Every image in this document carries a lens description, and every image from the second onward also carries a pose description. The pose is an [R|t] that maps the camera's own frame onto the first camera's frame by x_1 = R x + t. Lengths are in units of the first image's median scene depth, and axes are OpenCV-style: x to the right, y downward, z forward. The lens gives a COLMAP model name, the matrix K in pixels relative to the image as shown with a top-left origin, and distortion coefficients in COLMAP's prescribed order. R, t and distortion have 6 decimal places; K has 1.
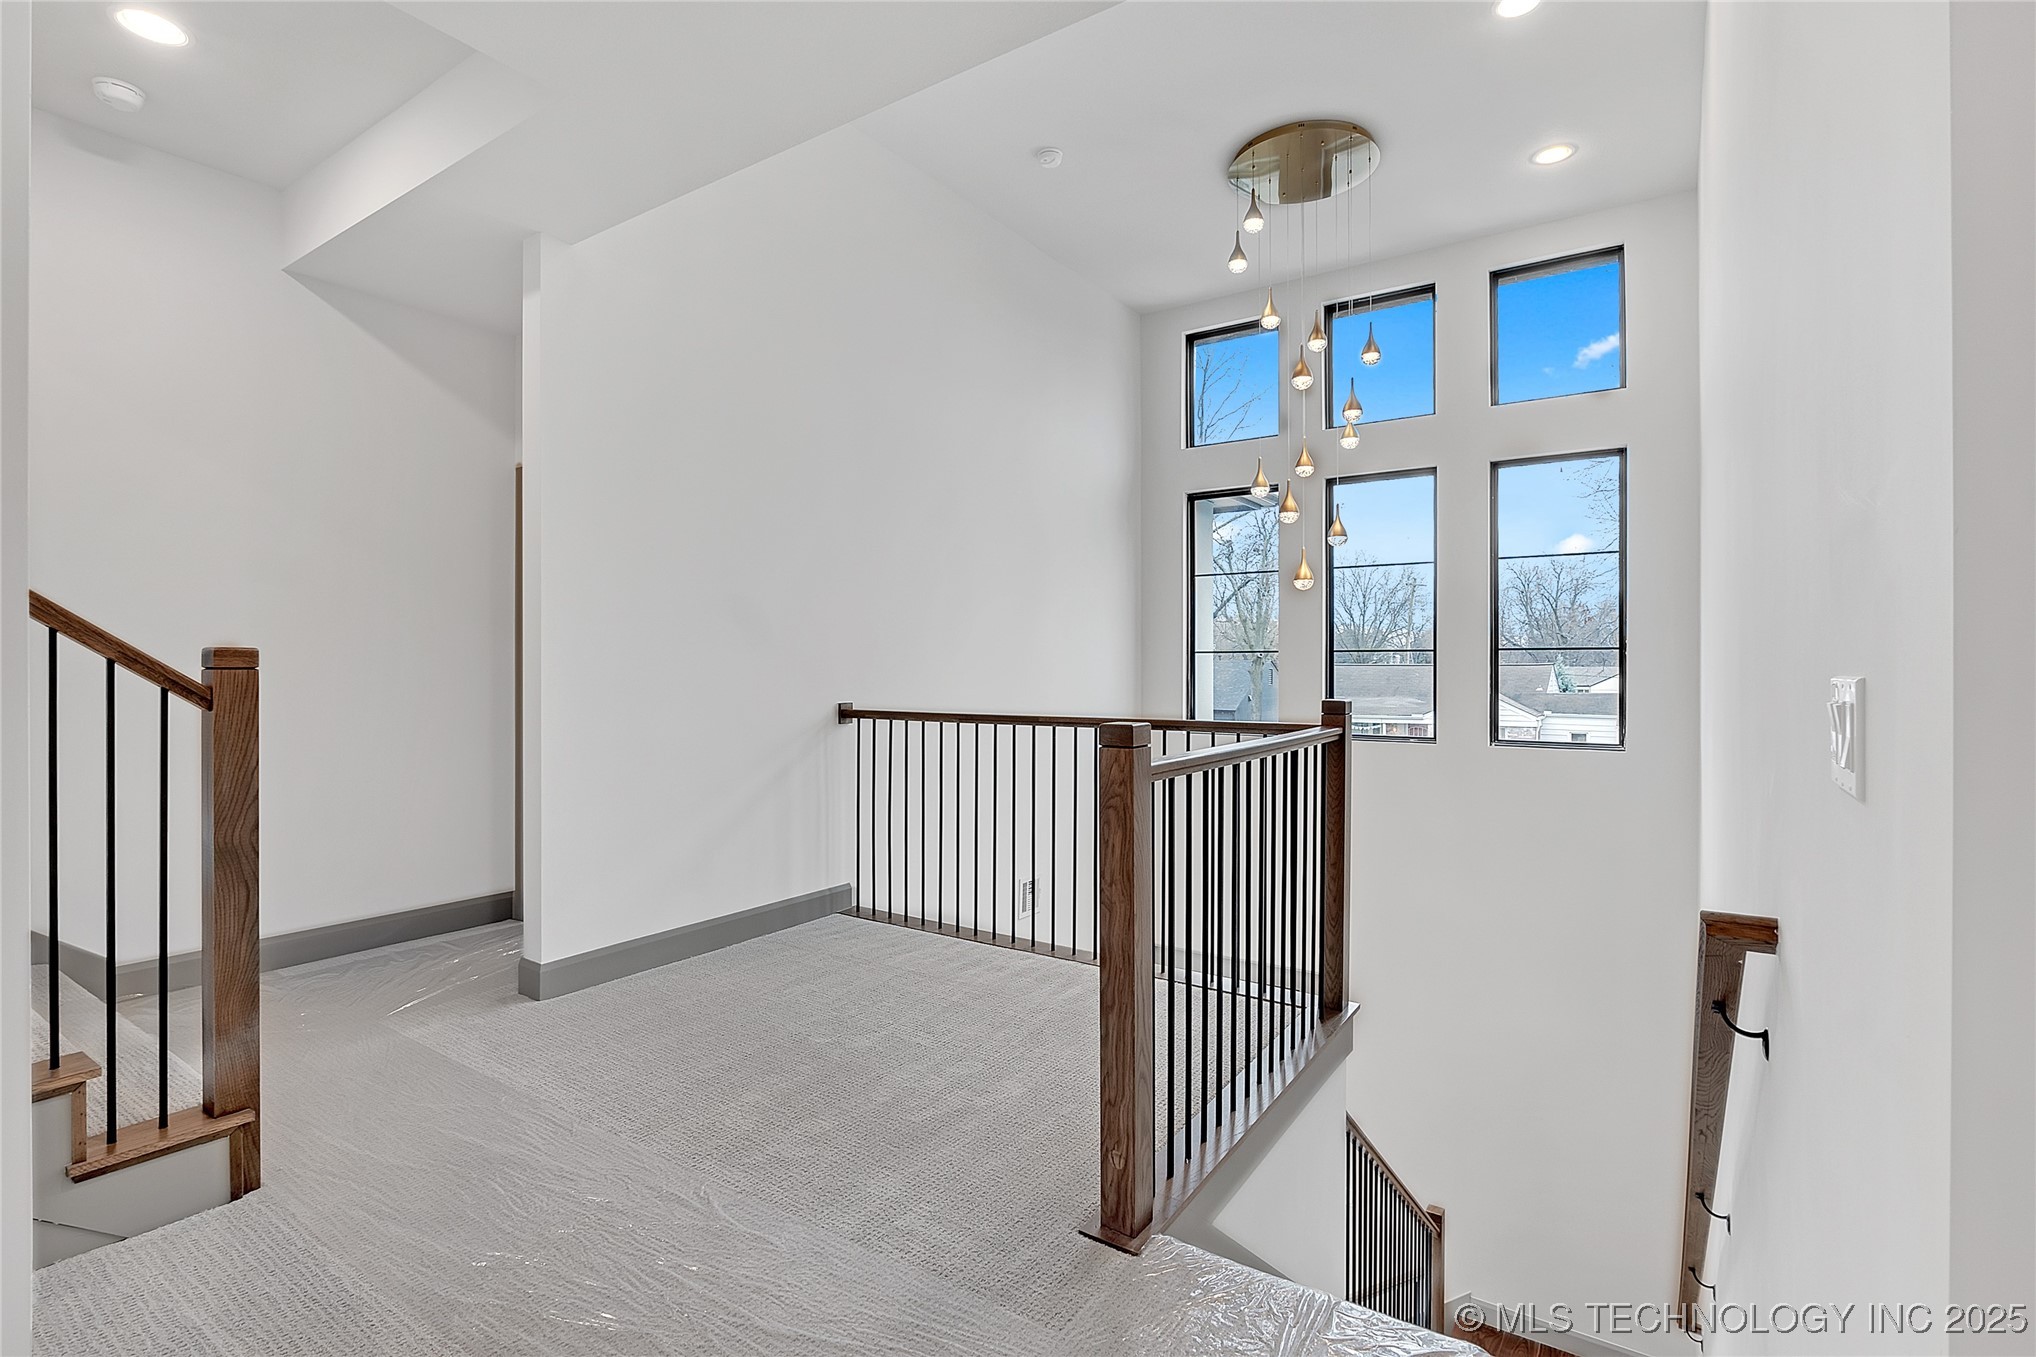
lens RADIAL K [[946.5, 0, 998.3], [0, 946.5, 659.5], [0, 0, 1]] dist [-0.009166, 0.000292]
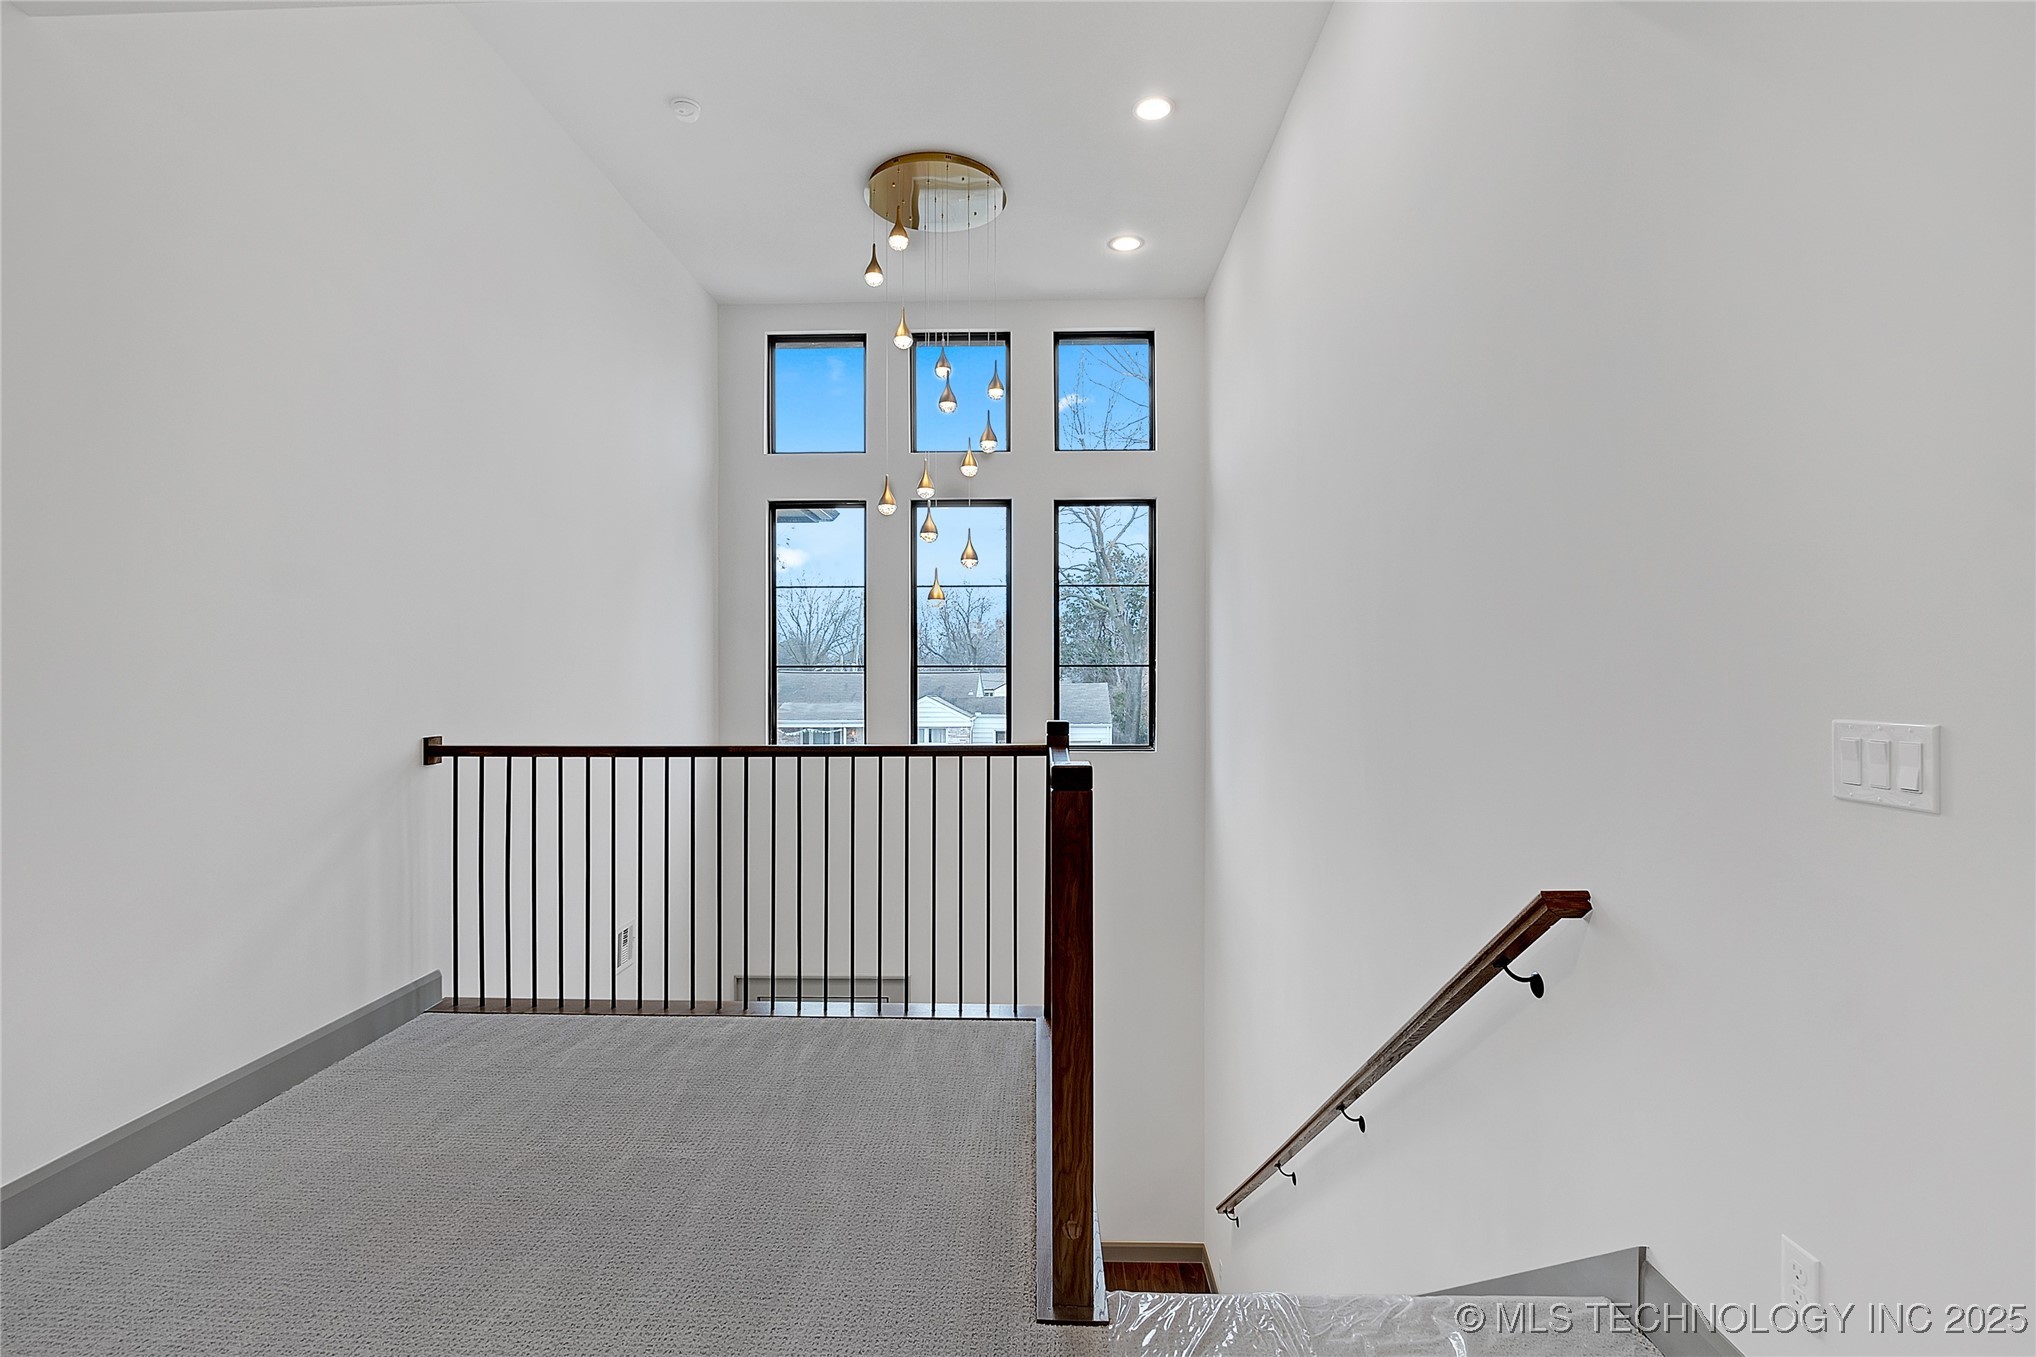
lens RADIAL K [[946.5, 0, 975.8], [0, 946.5, 666.1], [0, 0, 1]] dist [-0.009166, 0.000292]
pose [[0.842011, 0.002207, 0.539456, -0.190052], [-0.002882, 0.999996, 0.000406, -0.012319], [-0.539452, -0.001896, 0.842014, 0.108612]]
